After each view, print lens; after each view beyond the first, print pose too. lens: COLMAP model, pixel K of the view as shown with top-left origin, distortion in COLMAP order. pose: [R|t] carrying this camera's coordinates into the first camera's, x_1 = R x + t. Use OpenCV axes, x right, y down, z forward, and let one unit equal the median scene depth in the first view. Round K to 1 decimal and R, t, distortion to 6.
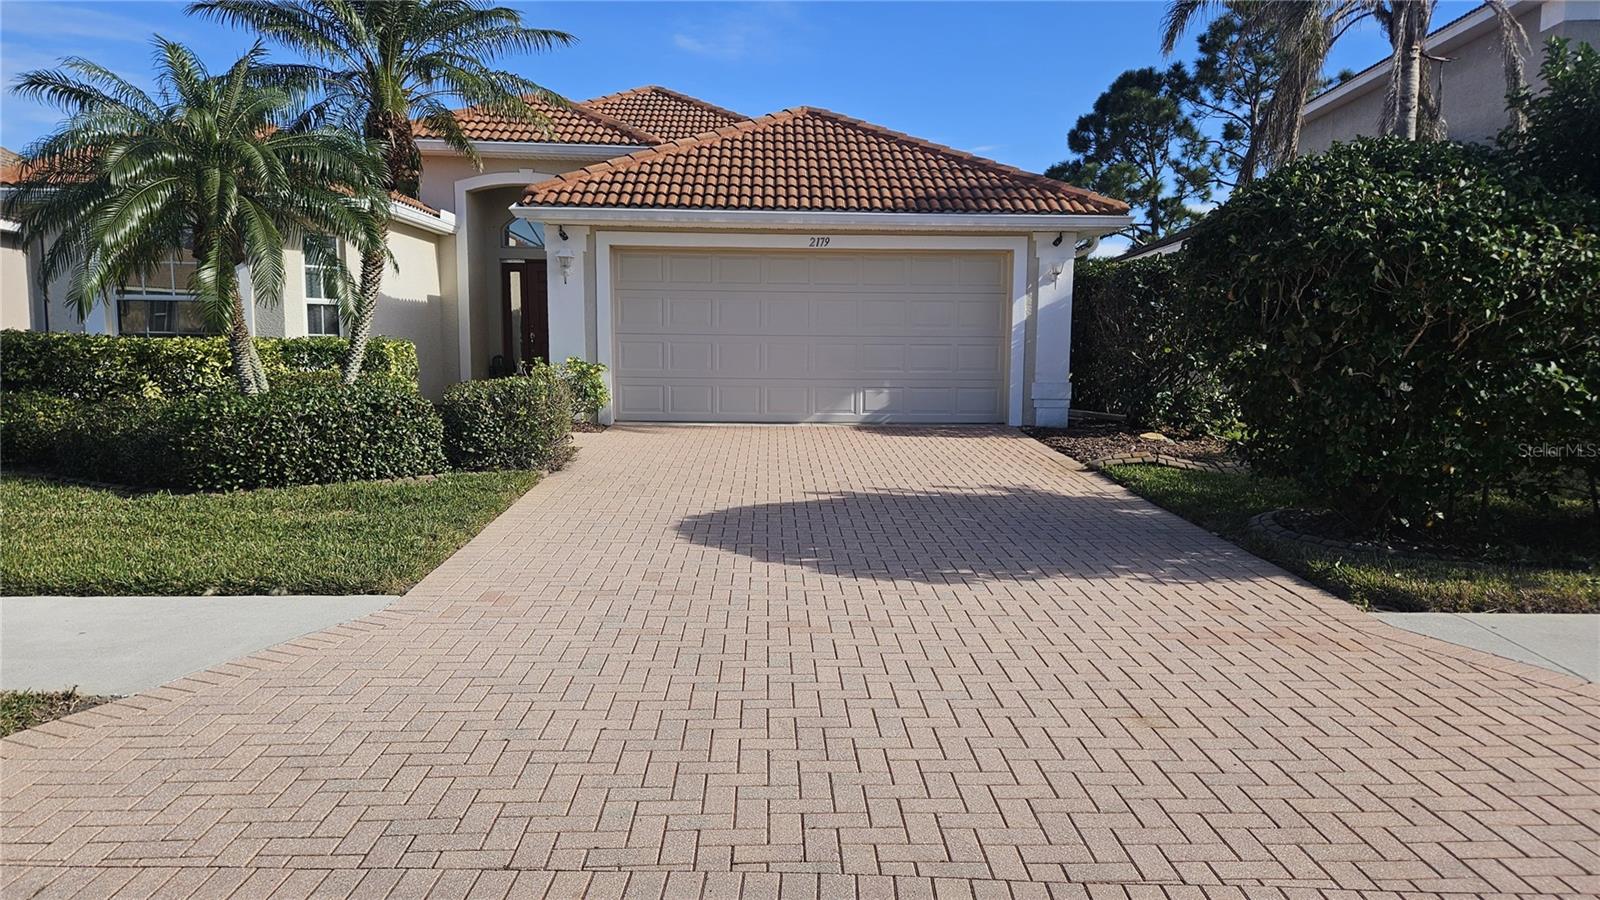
lens RADIAL K [[1085.8, 0, 804.6], [0, 1085.8, 443.3], [0, 0, 1]] dist [0.059489, -0.018045]
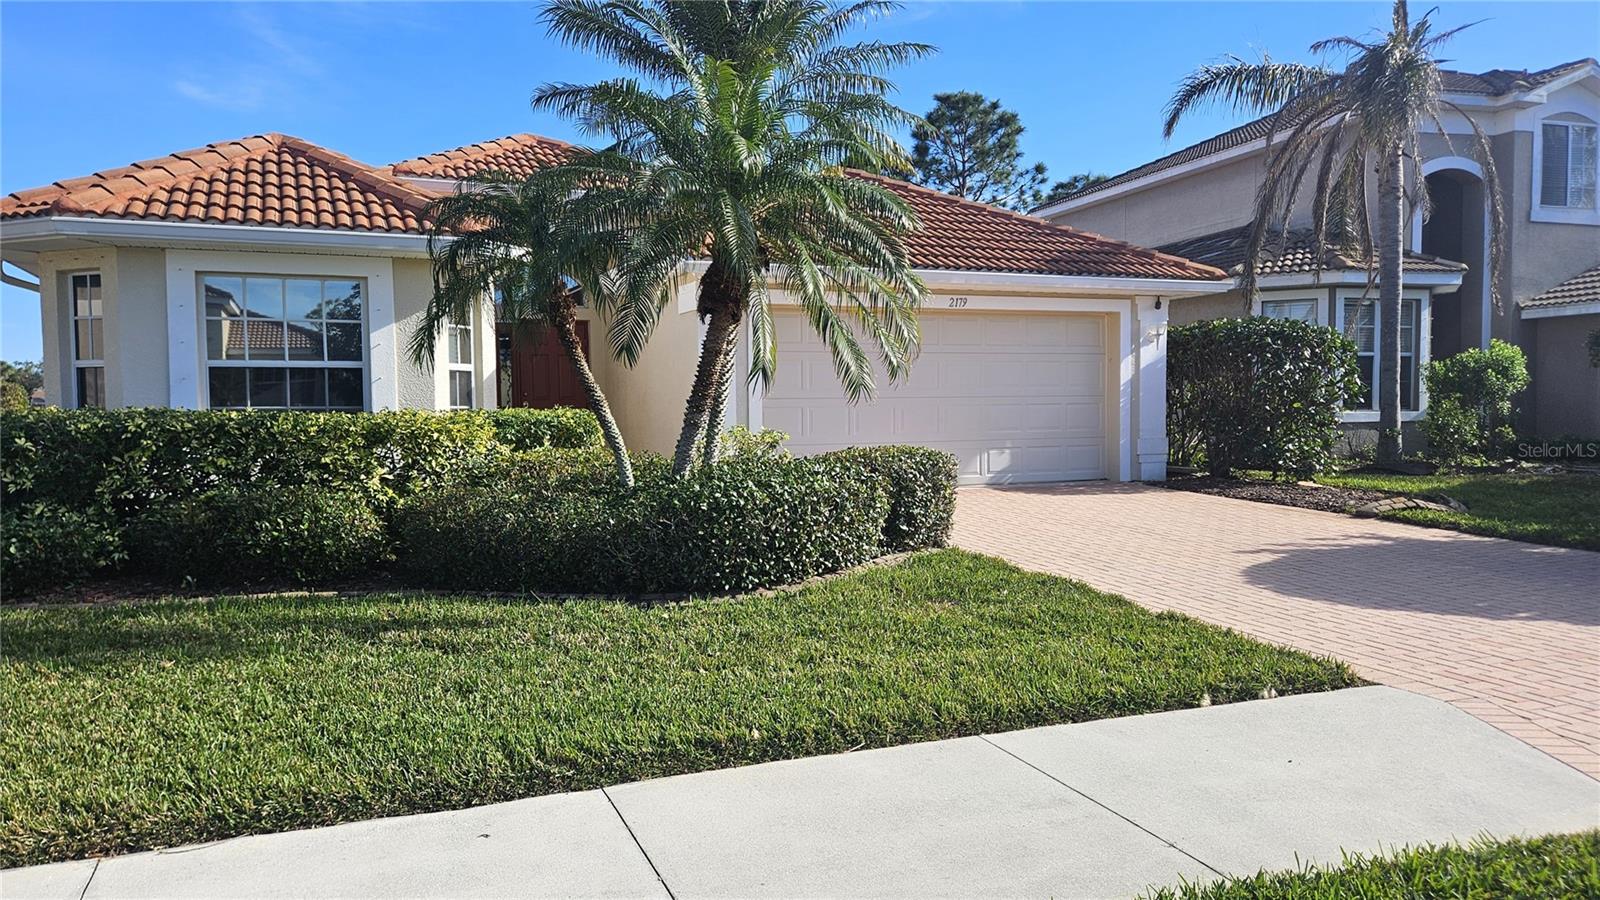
lens RADIAL K [[1085.8, 0, 801.8], [0, 1085.8, 454.9], [0, 0, 1]] dist [0.059489, -0.018045]
pose [[0.942130, -0.034340, 0.333485, -0.450572], [0.050428, 0.997938, -0.039703, -0.014771], [-0.331434, 0.054222, 0.941919, 0.122280]]
